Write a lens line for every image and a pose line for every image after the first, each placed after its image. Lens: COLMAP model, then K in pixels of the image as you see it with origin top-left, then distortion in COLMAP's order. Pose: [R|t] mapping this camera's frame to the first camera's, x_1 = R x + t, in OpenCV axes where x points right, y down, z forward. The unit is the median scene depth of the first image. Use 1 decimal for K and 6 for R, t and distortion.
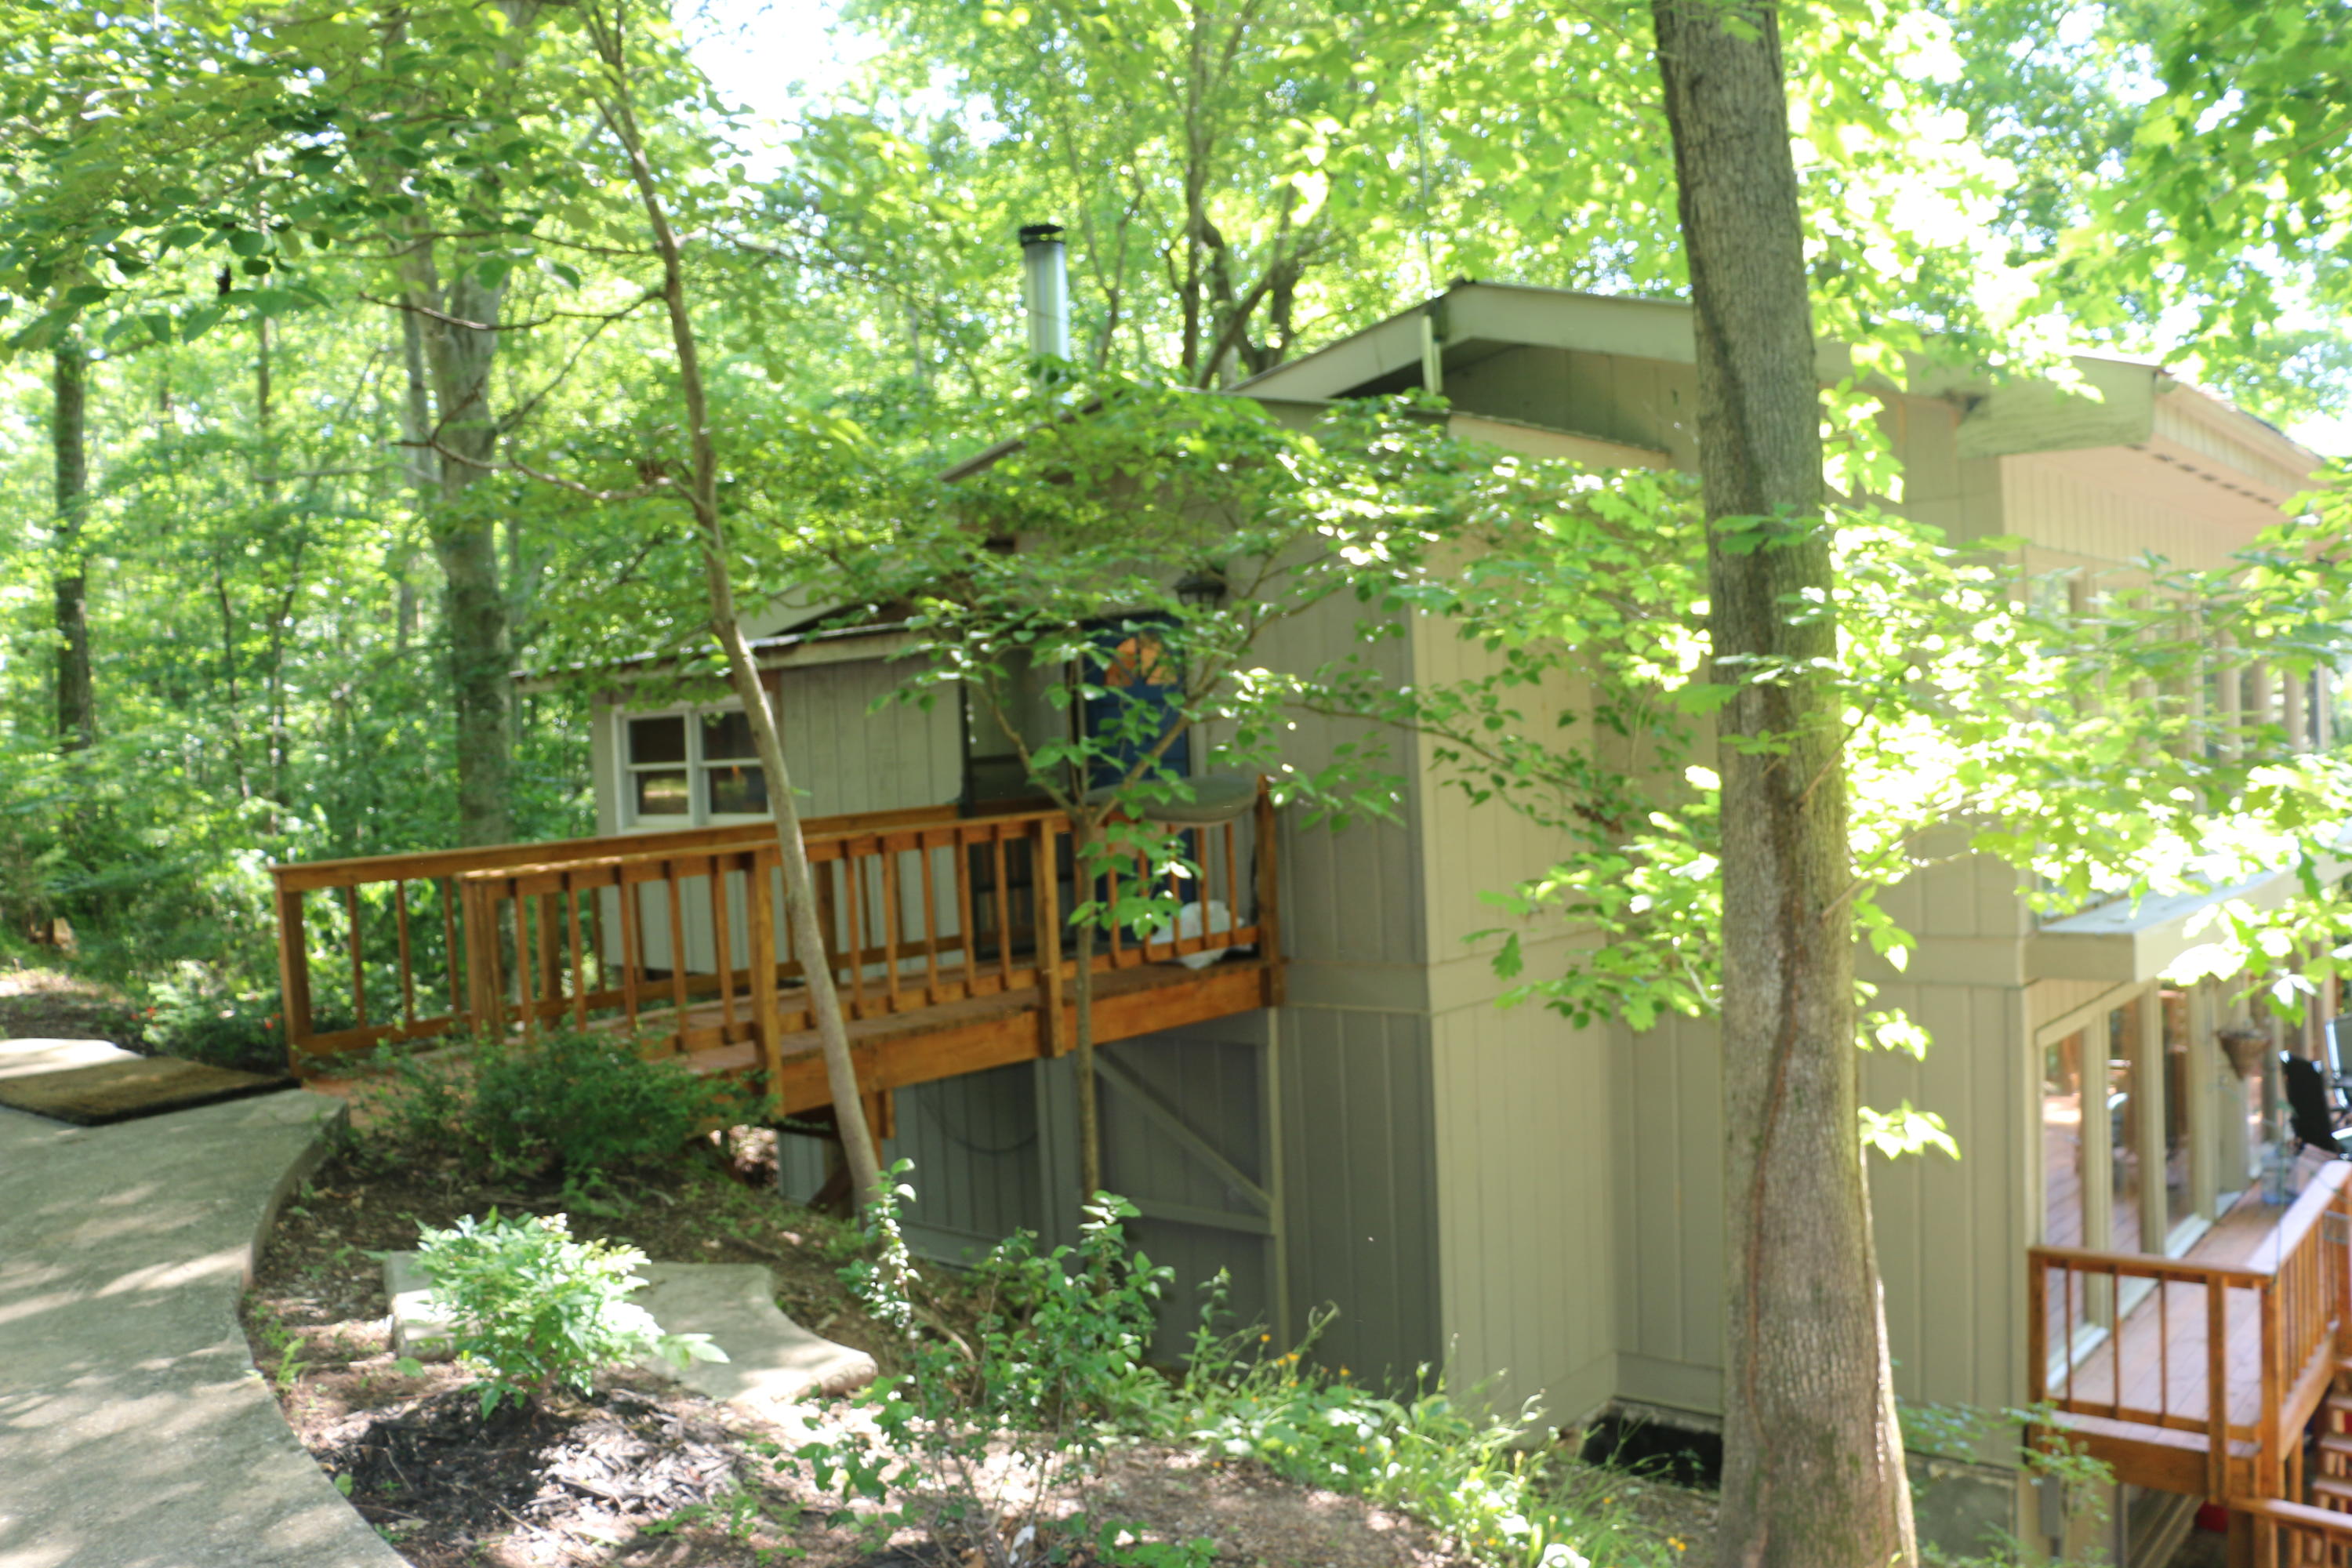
lens RADIAL K [[1969.9, 0, 1175.2], [0, 1969.9, 778.3], [0, 0, 1]] dist [-0.118770, 0.006508]
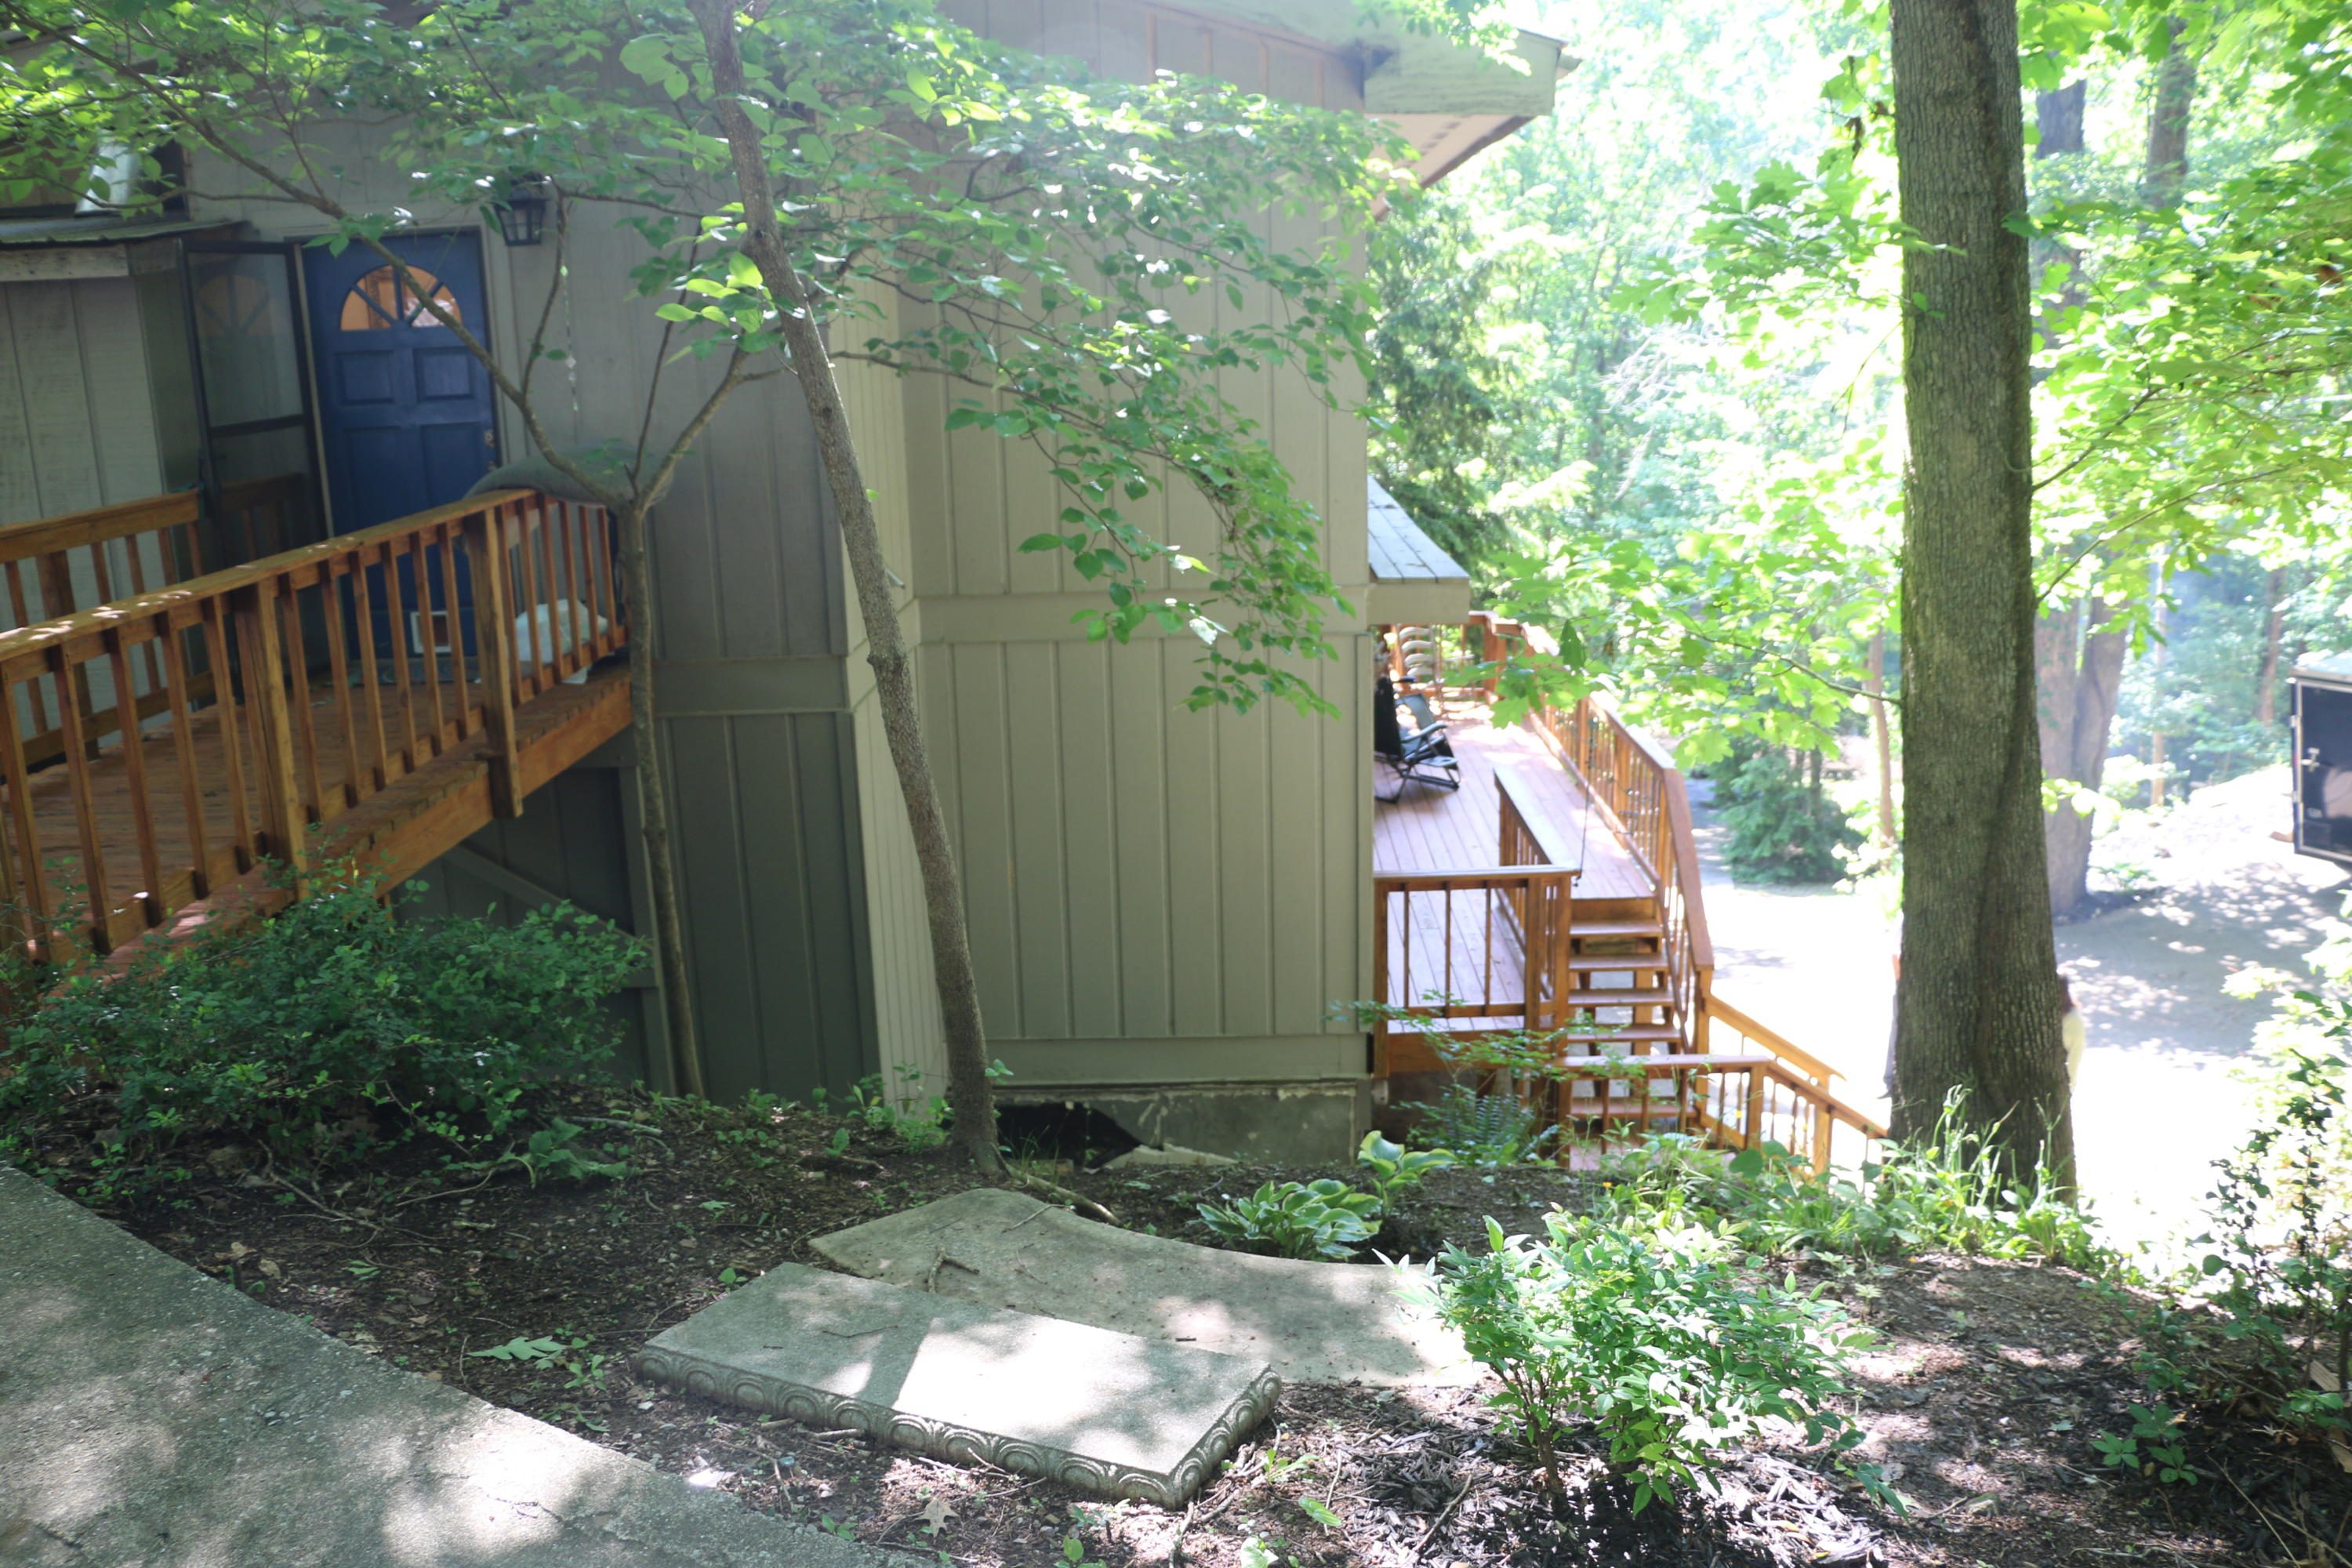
lens RADIAL K [[1969.9, 0, 1178.4], [0, 1969.9, 788.6], [0, 0, 1]] dist [-0.118770, 0.006508]
pose [[0.788108, -0.123376, 0.603046, -0.311716], [0.002305, 0.980291, 0.197544, -0.022530], [-0.615533, -0.154296, 0.772860, 0.222055]]
